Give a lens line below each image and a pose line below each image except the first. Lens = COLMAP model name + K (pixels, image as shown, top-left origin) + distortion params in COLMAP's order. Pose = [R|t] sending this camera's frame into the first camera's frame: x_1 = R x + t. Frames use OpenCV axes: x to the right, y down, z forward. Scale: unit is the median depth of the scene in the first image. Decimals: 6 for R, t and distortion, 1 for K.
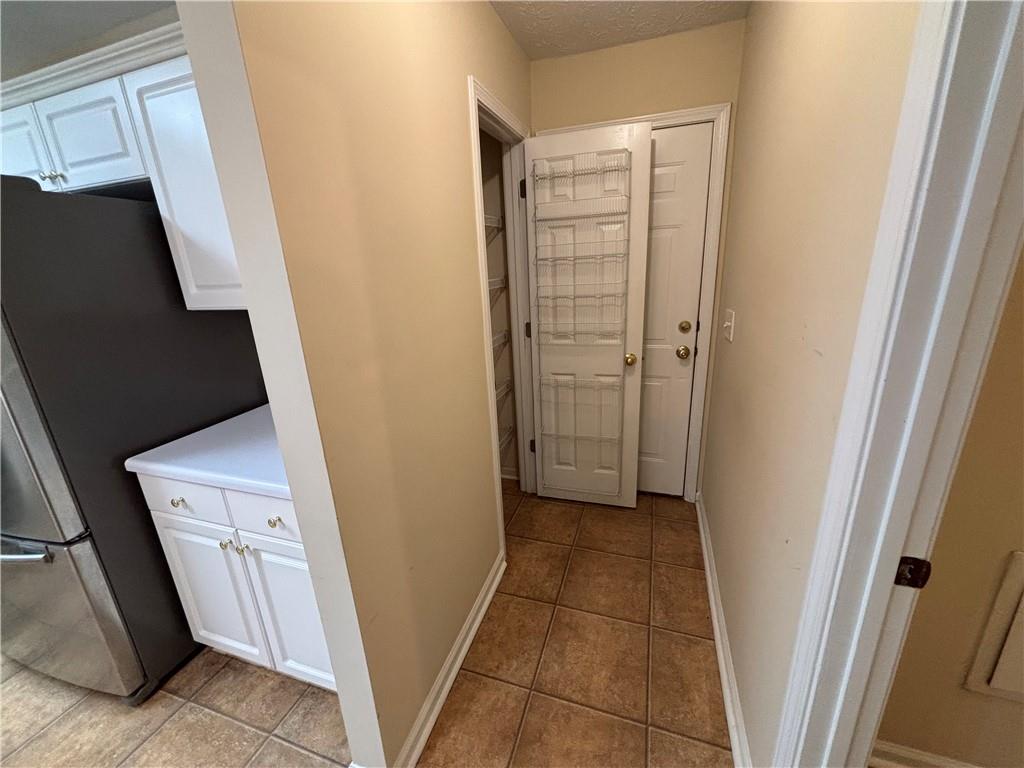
lens RADIAL K [[412.5, 0, 511.5], [0, 412.5, 383.4], [0, 0, 1]] dist [-0.003555, -0.000455]
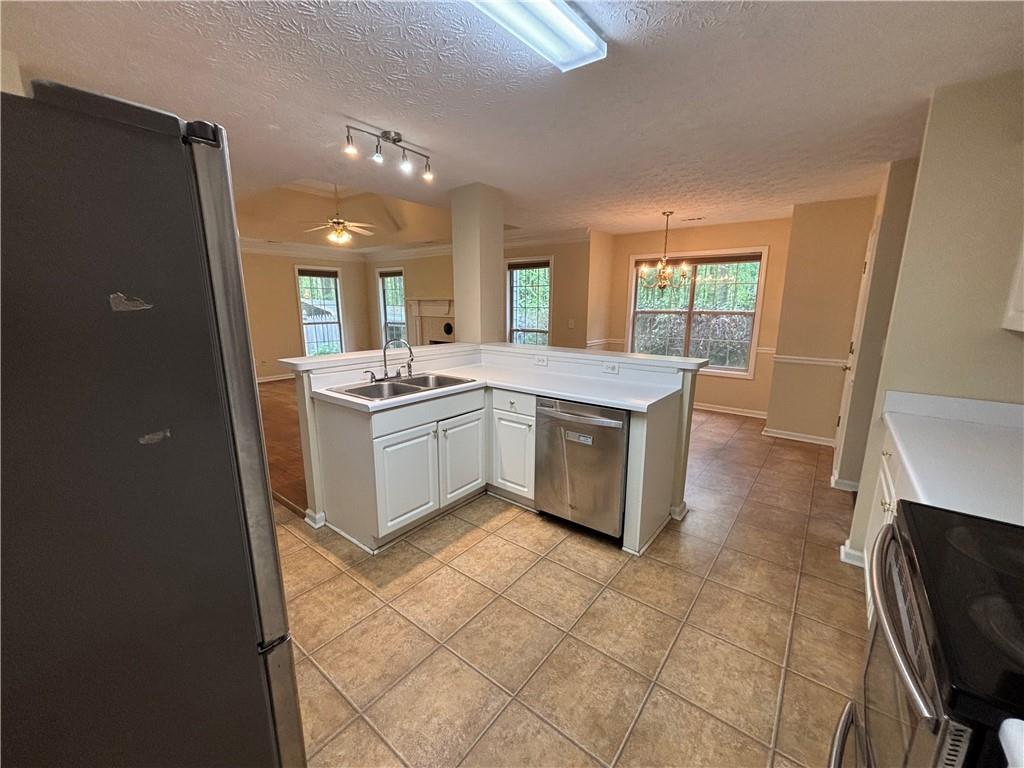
lens RADIAL K [[412.5, 0, 504.8], [0, 412.5, 390.5], [0, 0, 1]] dist [-0.003555, -0.000455]
pose [[-0.939804, -0.031550, 0.340254, 0.102016], [0.134304, 0.881494, 0.452693, -0.677077], [-0.314214, 0.471140, -0.824194, 2.276486]]
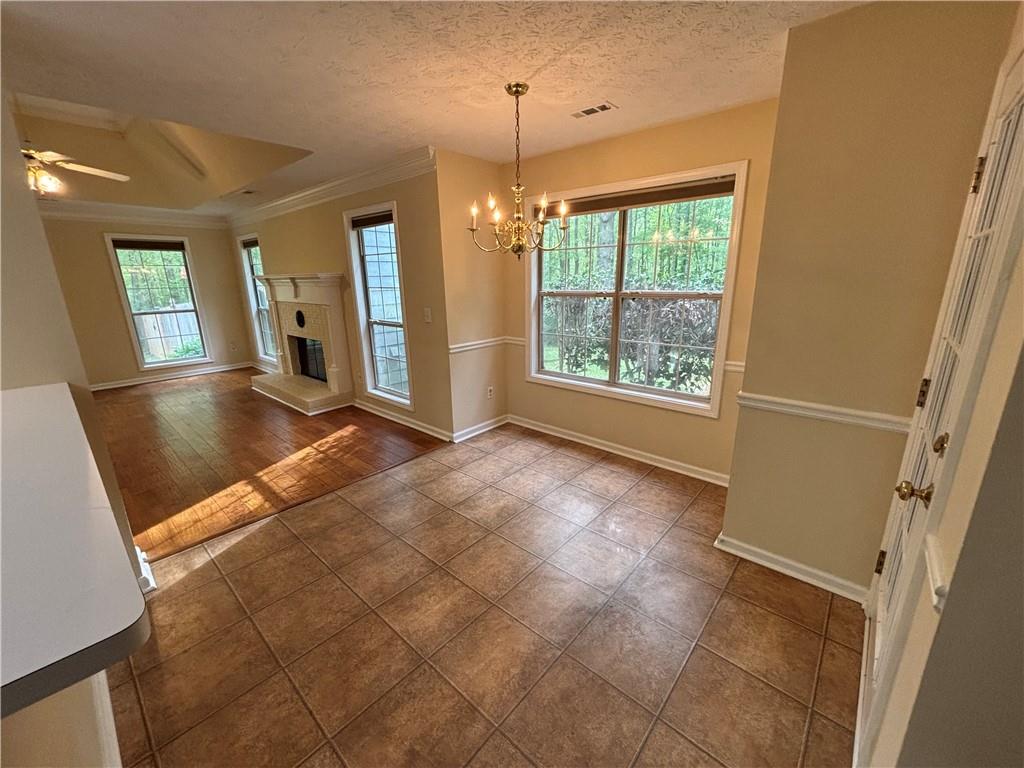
lens RADIAL K [[412.5, 0, 519.3], [0, 412.5, 380.8], [0, 0, 1]] dist [-0.003555, -0.000455]
pose [[-0.923327, -0.036835, 0.382243, 0.011410], [0.162336, 0.864635, 0.475451, -0.595956], [-0.348014, 0.501049, -0.792361, 2.022803]]
